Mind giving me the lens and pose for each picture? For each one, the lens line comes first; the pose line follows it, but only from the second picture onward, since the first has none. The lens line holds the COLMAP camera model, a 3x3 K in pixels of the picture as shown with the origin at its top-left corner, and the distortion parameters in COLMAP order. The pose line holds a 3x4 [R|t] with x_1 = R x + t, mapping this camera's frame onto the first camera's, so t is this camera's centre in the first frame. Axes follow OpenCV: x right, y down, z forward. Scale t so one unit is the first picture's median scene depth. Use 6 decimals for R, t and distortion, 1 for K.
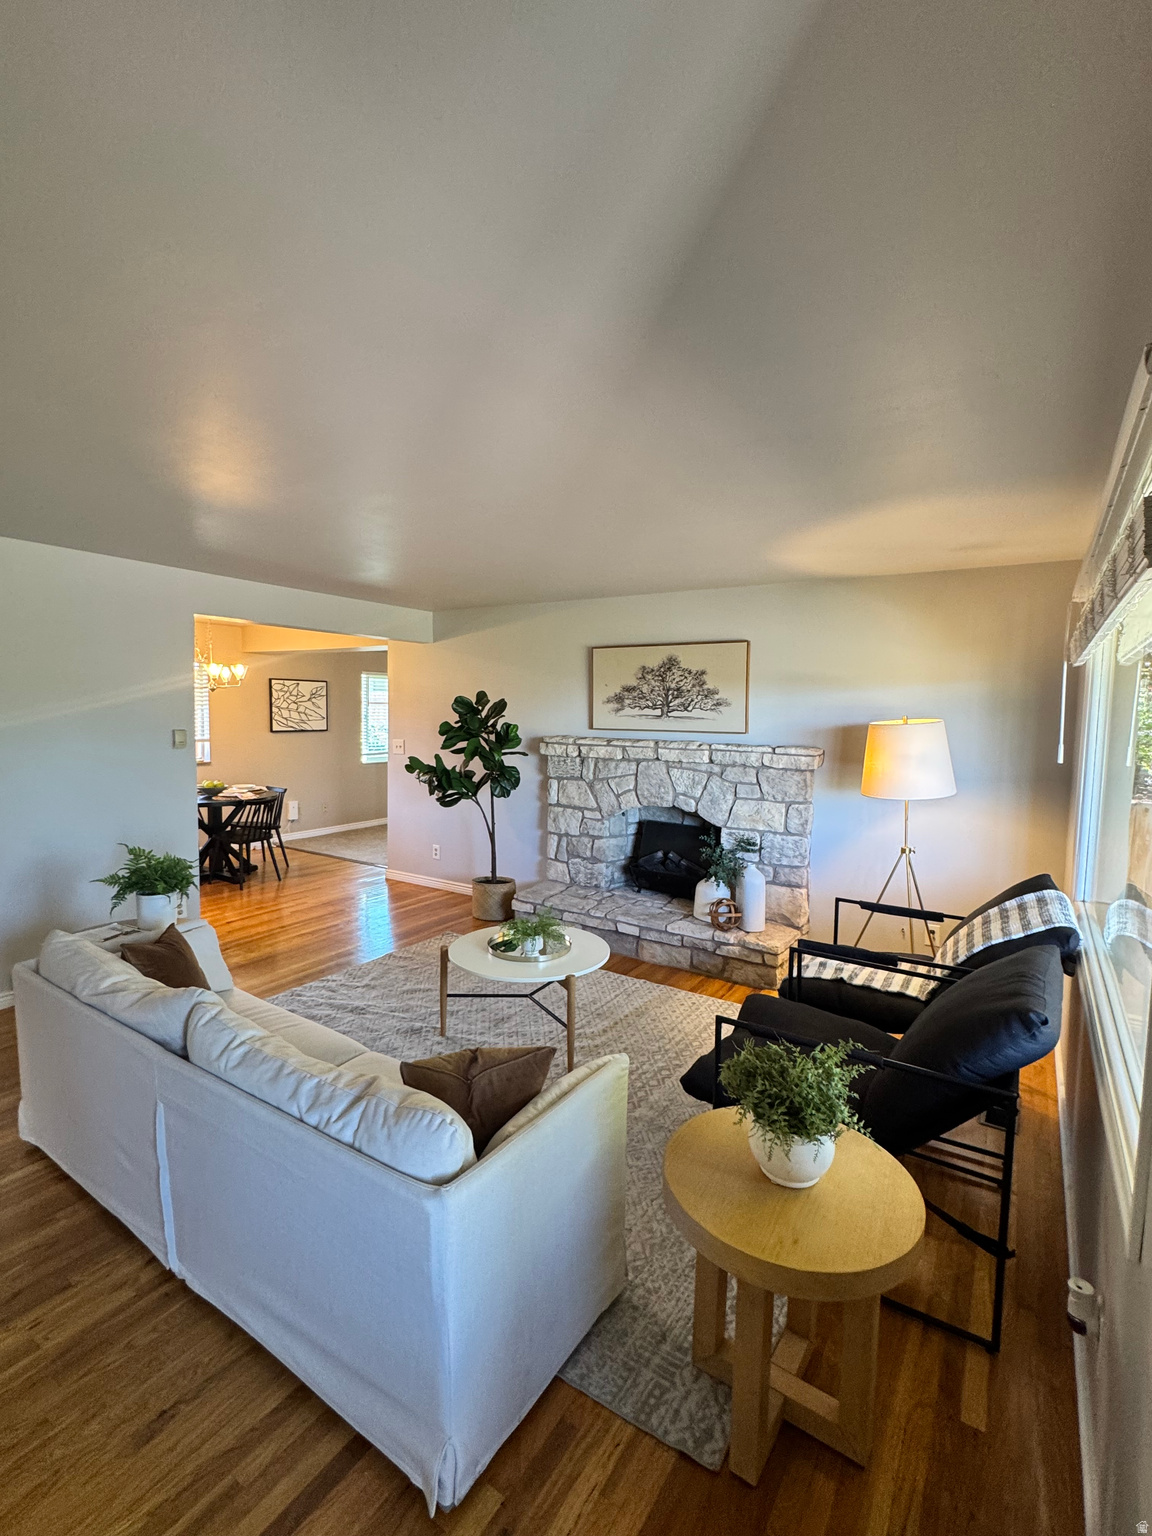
lens RADIAL K [[706.0, 0, 576.0], [0, 706.0, 768.0], [0, 0, 1]] dist [0.000381, 0.000090]
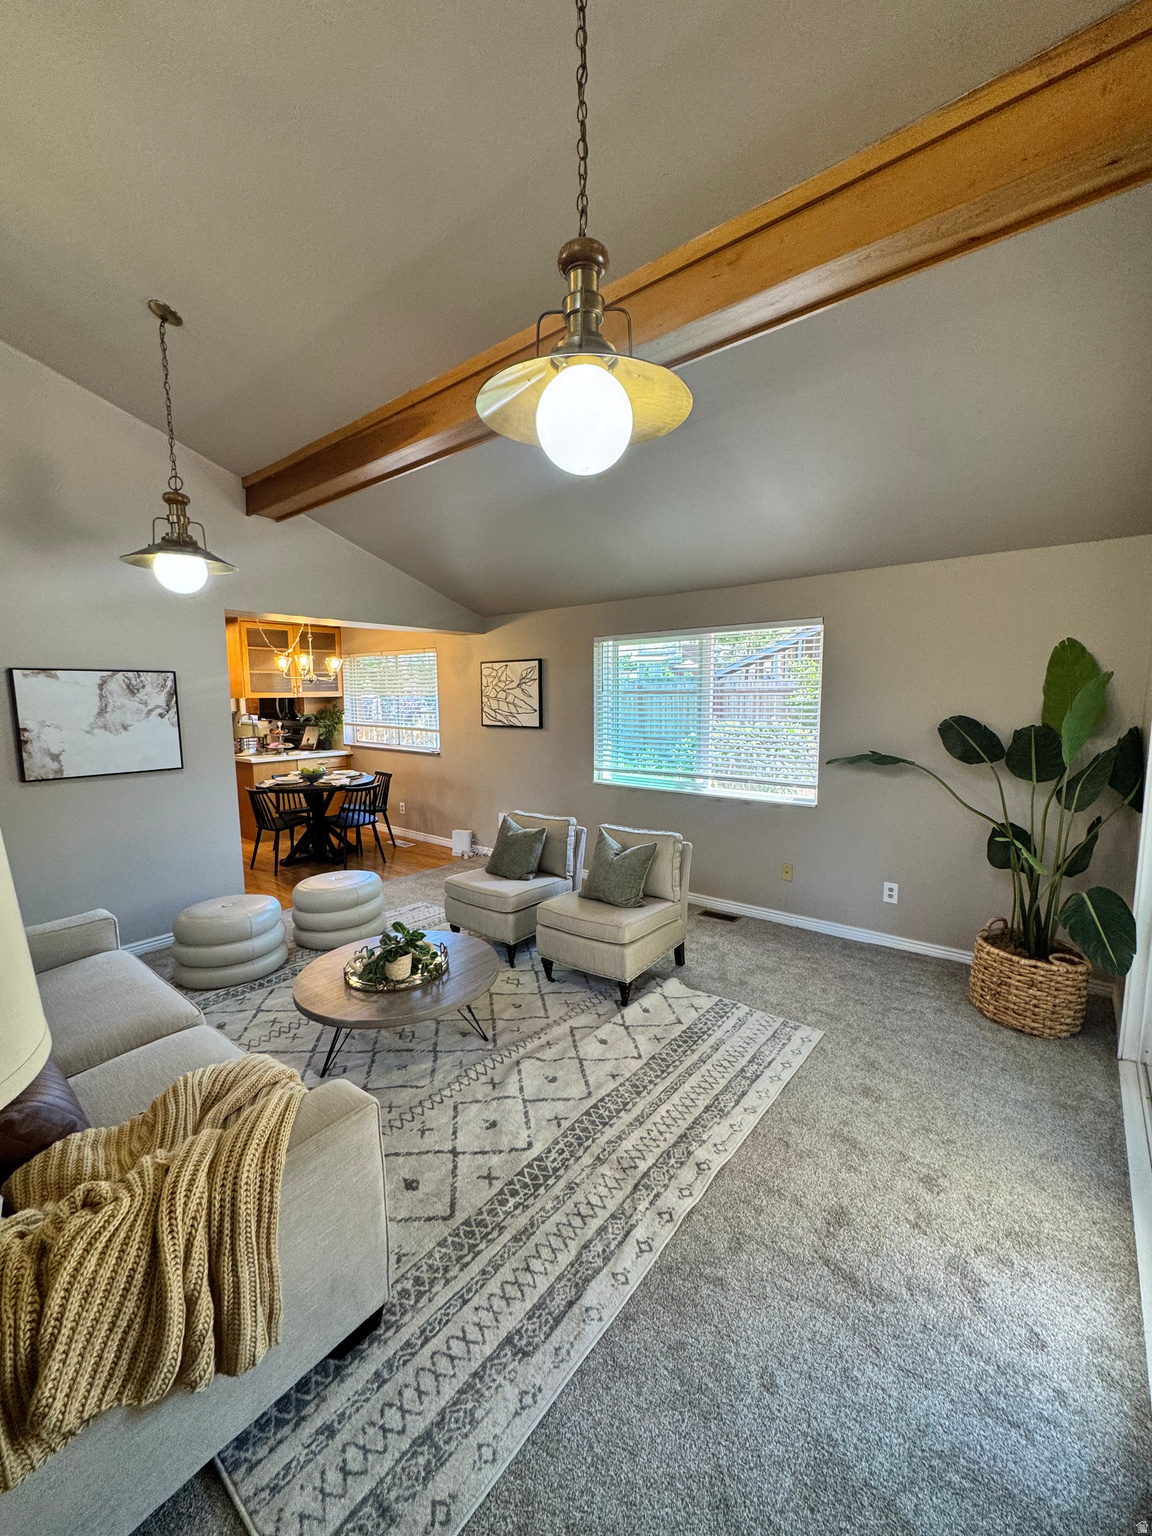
lens RADIAL K [[614.7, 0, 577.8], [0, 614.7, 767.1], [0, 0, 1]] dist [-0.001696, 0.000330]
pose [[-0.104332, 0.103508, -0.989142, 0.464352], [-0.077298, 0.990717, 0.111826, -0.150153], [0.991534, 0.088125, -0.095362, 1.910727]]
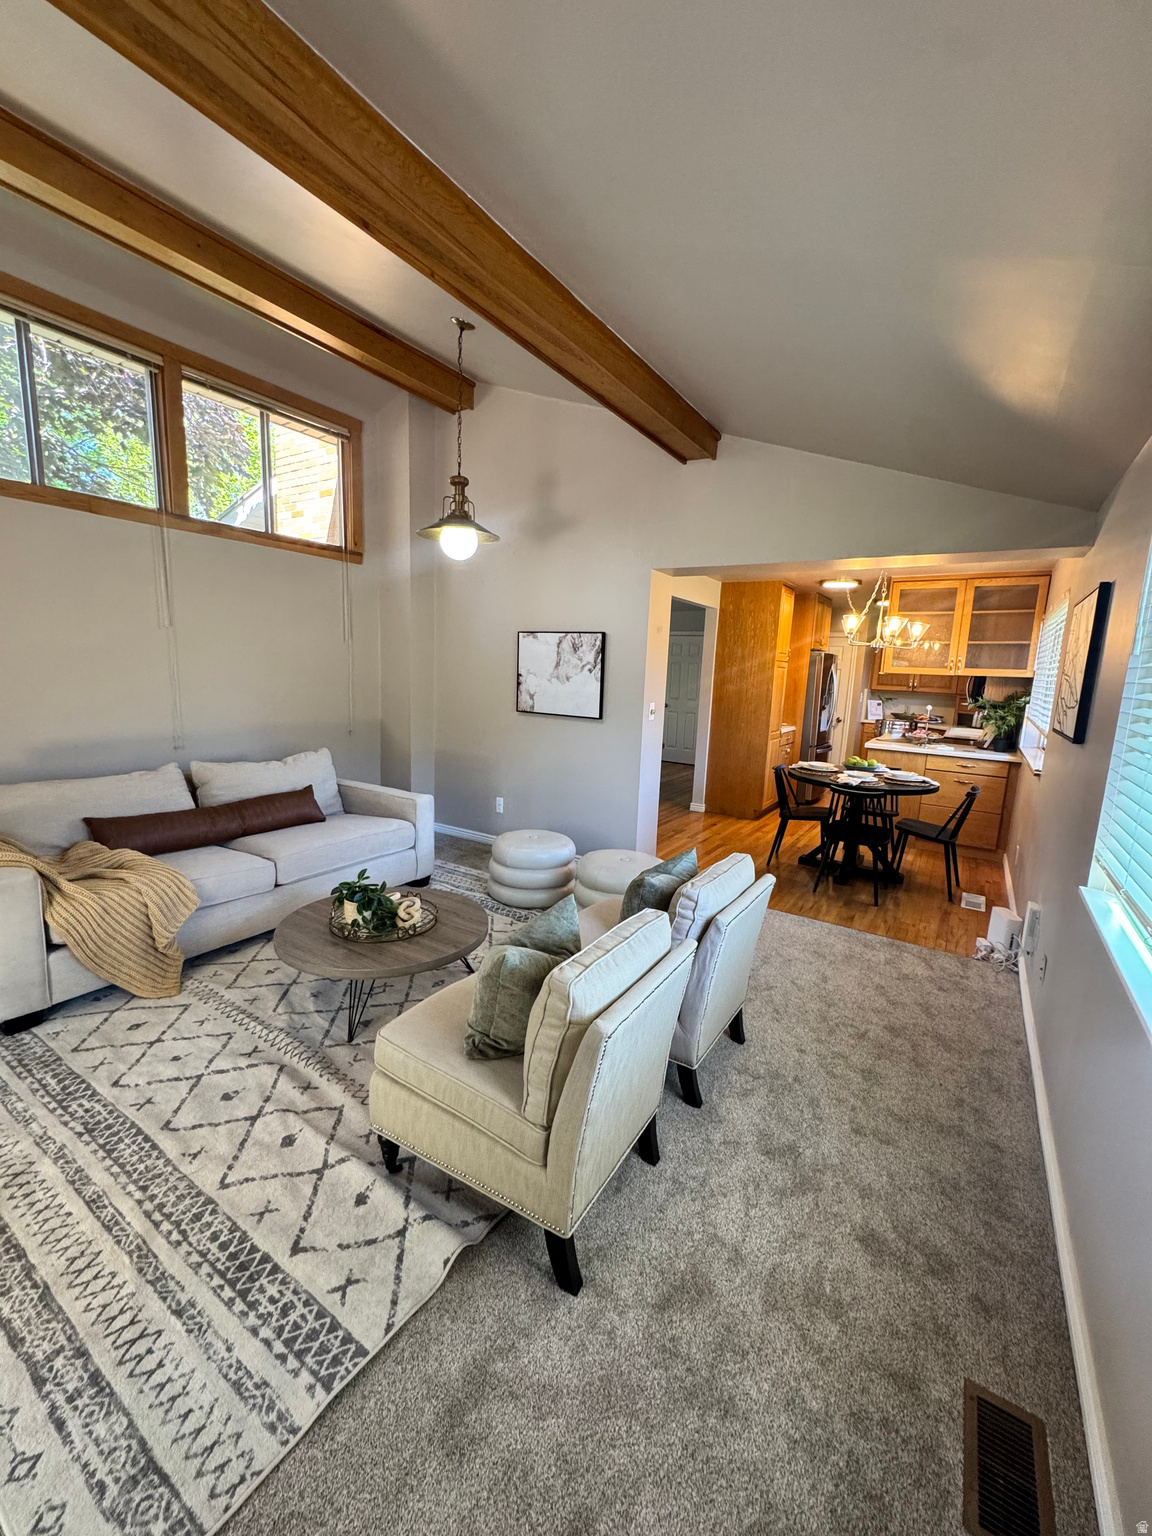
lens RADIAL K [[614.7, 0, 577.8], [0, 614.7, 767.1], [0, 0, 1]] dist [-0.001696, 0.000330]
pose [[-0.998262, -0.057990, -0.010460, -0.218603], [-0.058803, 0.968879, 0.240449, -0.165509], [-0.003809, 0.240646, -0.970606, 2.208907]]
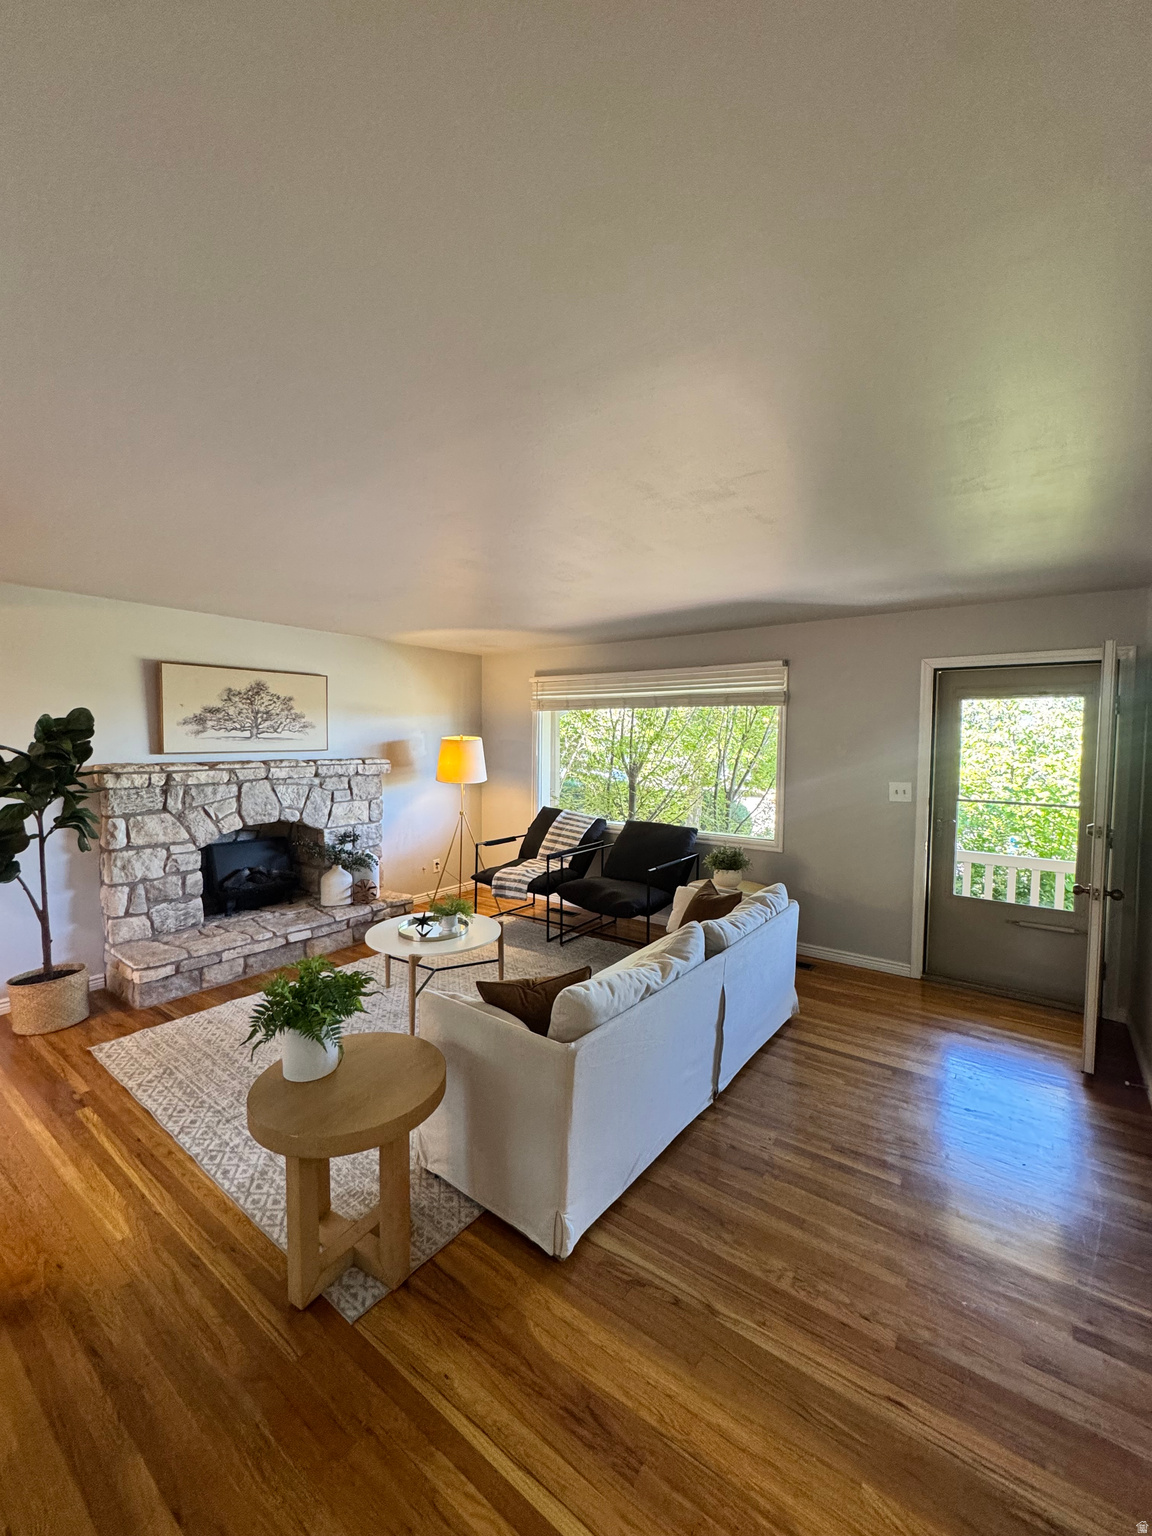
lens RADIAL K [[614.7, 0, 577.8], [0, 614.7, 767.1], [0, 0, 1]] dist [-0.001696, 0.000330]
pose [[0.061733, -0.067590, 0.995801, -0.750943], [0.075368, 0.995172, 0.062875, -0.050413], [-0.995243, 0.071170, 0.066529, 0.458062]]
